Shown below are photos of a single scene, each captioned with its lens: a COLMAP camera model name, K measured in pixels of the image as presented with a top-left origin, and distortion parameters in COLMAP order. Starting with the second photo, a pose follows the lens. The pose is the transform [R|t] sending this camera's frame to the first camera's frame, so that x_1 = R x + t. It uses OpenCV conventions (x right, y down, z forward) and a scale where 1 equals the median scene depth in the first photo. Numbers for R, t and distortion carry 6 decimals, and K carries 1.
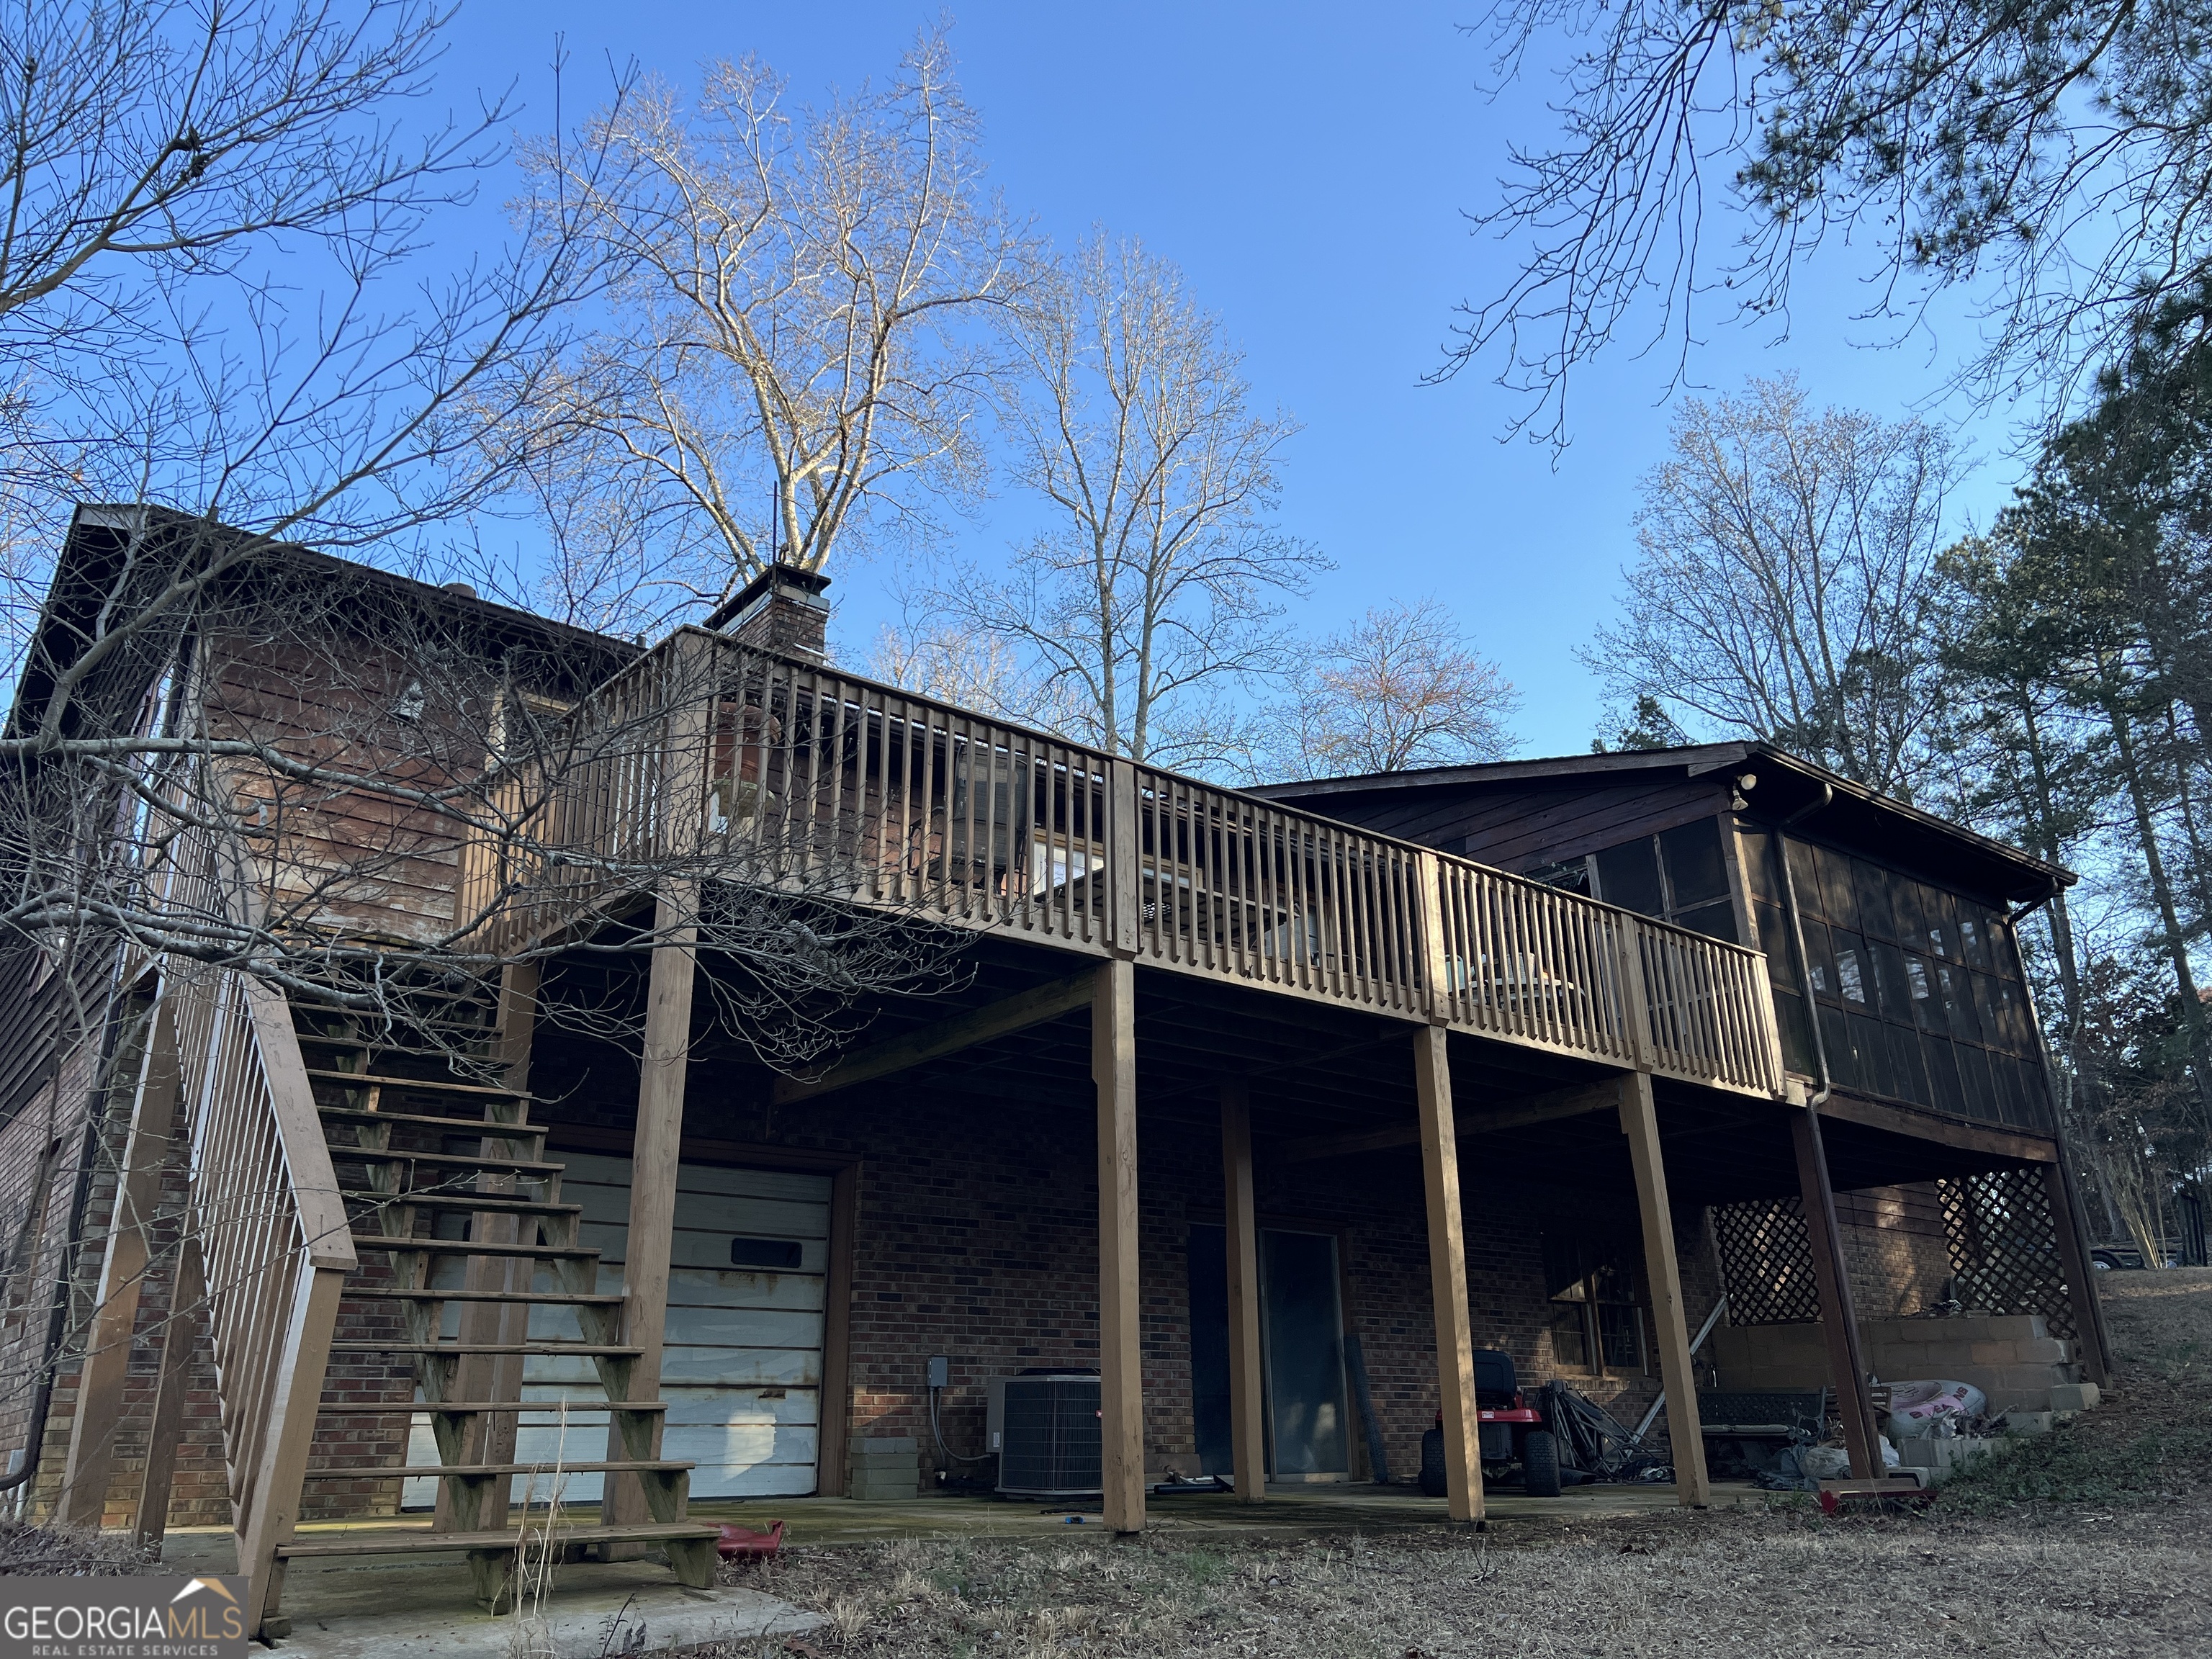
lens RADIAL K [[1637.6, 0, 1106.0], [0, 1637.6, 829.5], [0, 0, 1]] dist [0.003044, 0.006050]
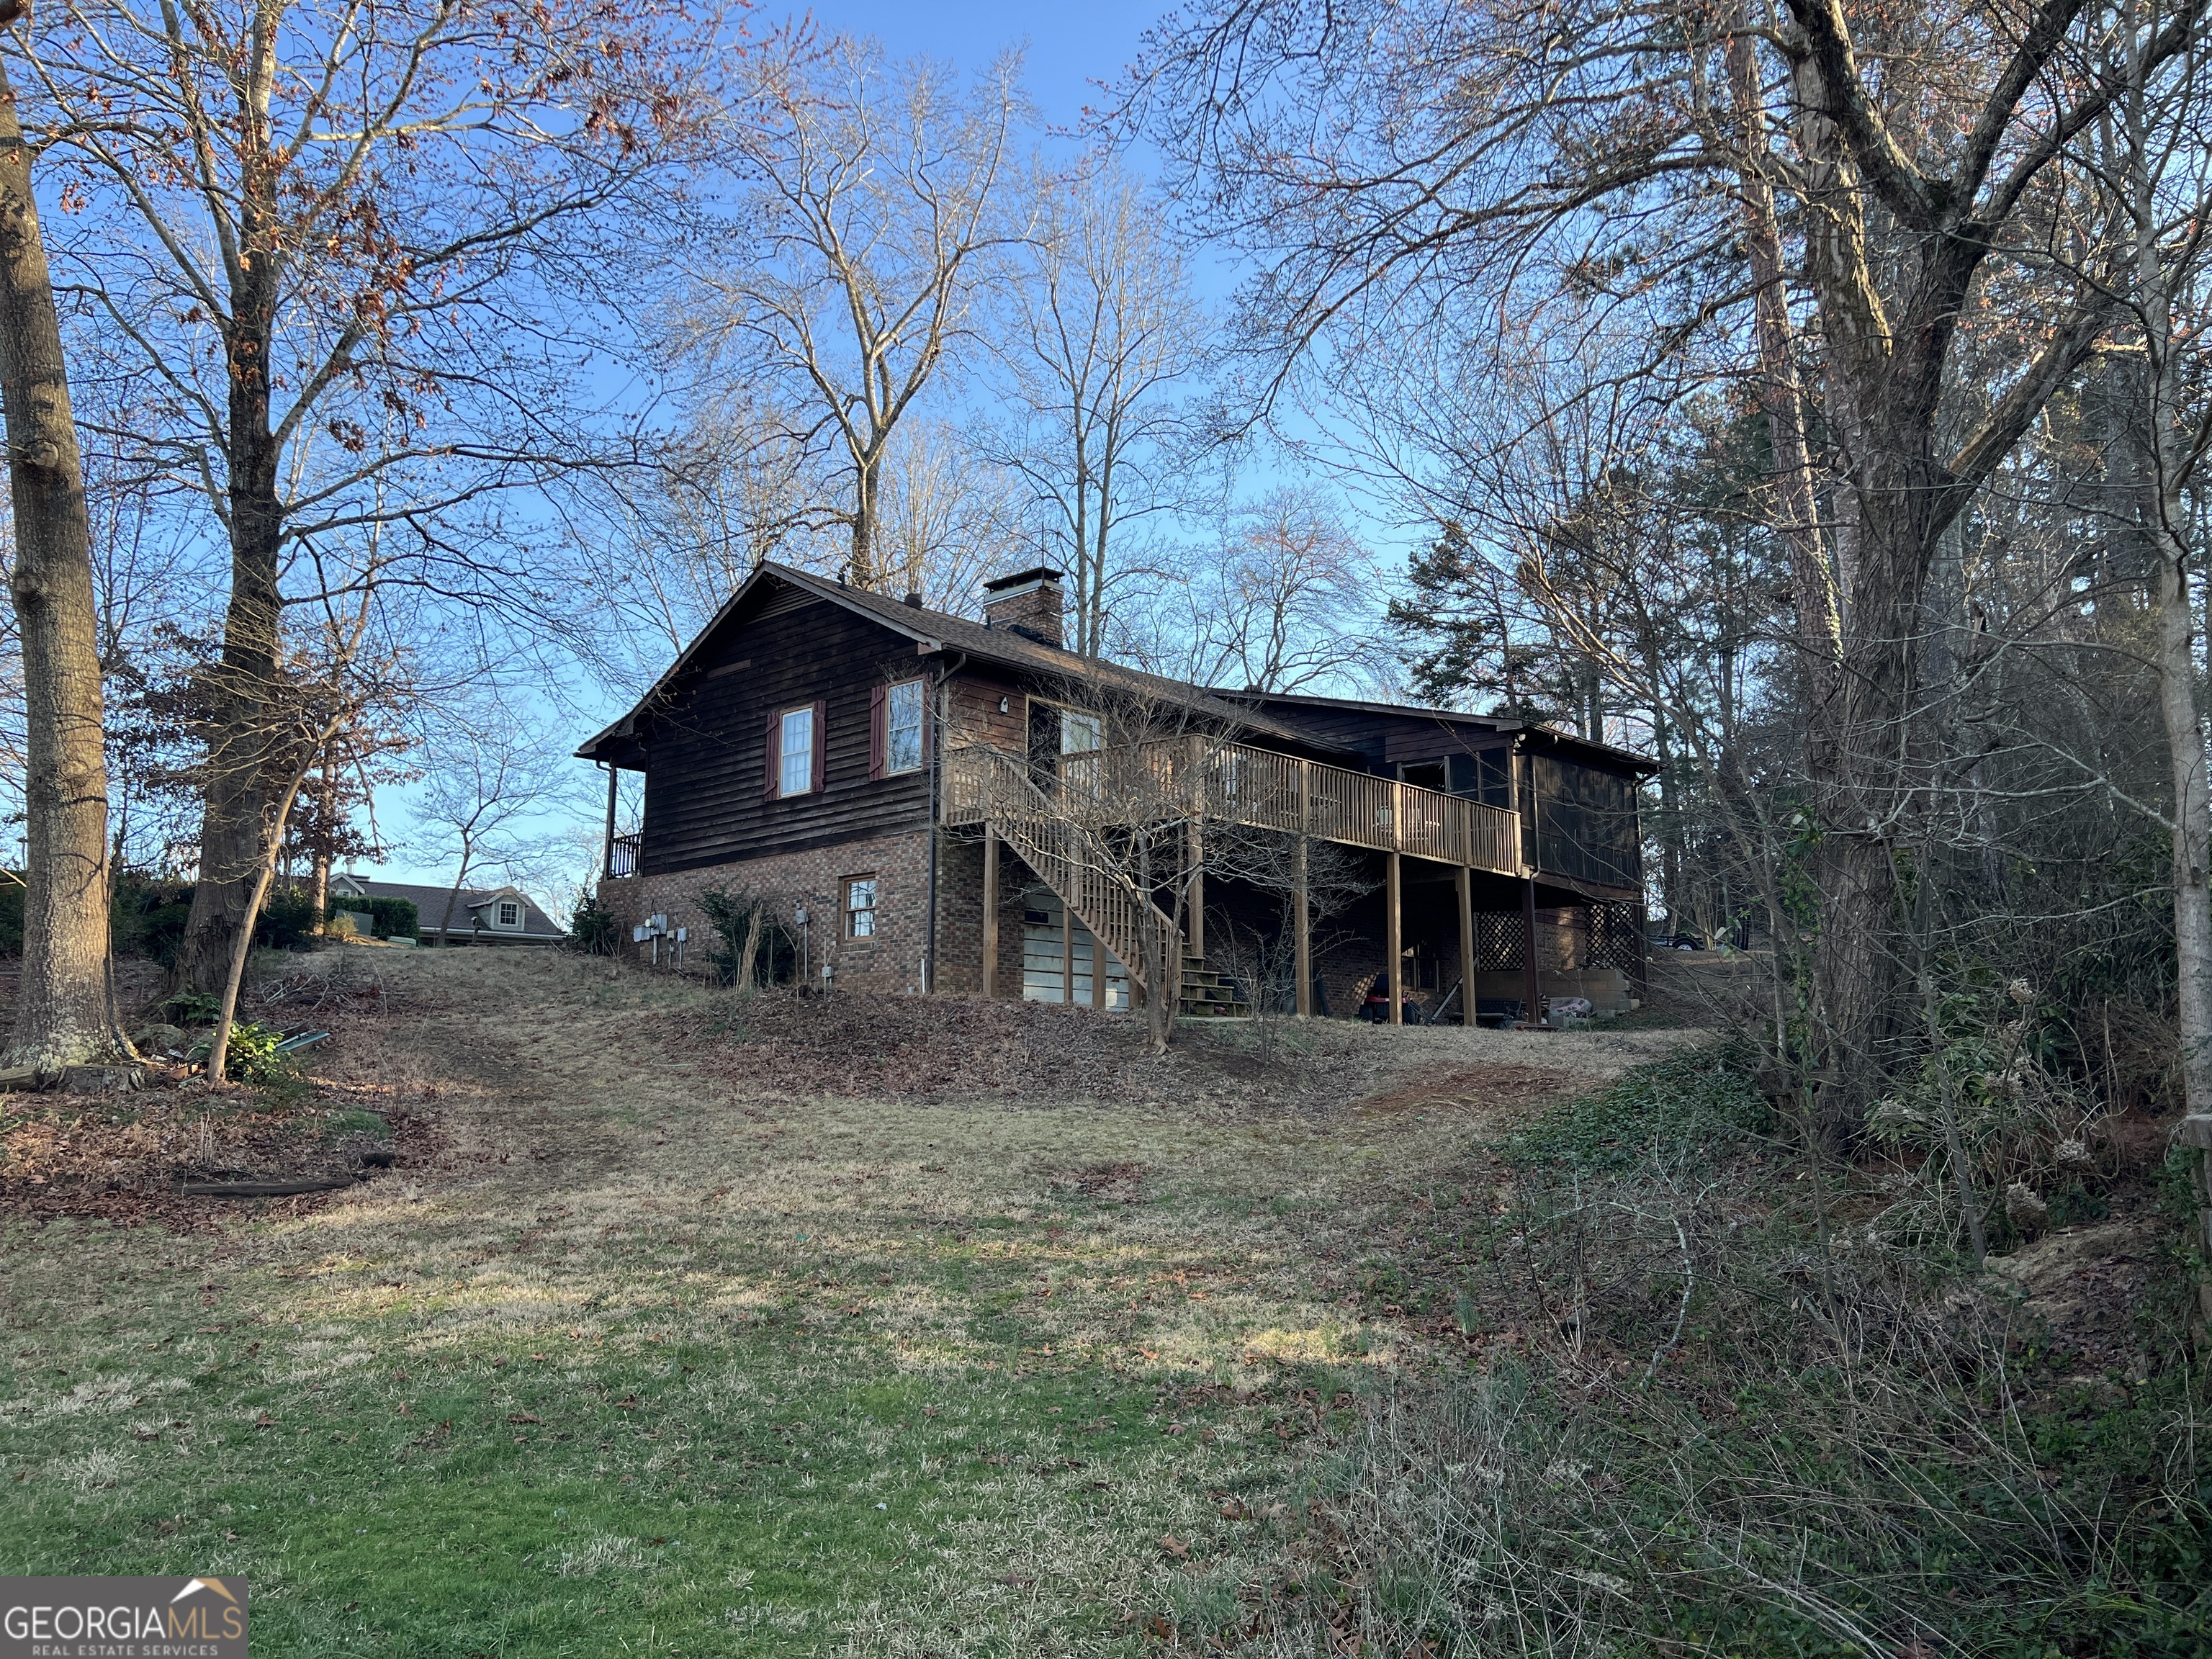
lens RADIAL K [[1654.3, 0, 1106.0], [0, 1654.3, 829.5], [0, 0, 1]] dist [0.004932, 0.000754]
pose [[0.988759, 0.037833, 0.144653, -0.444377], [-0.066408, 0.977919, 0.198154, -0.284237], [-0.133962, -0.205532, 0.969438, -1.032013]]
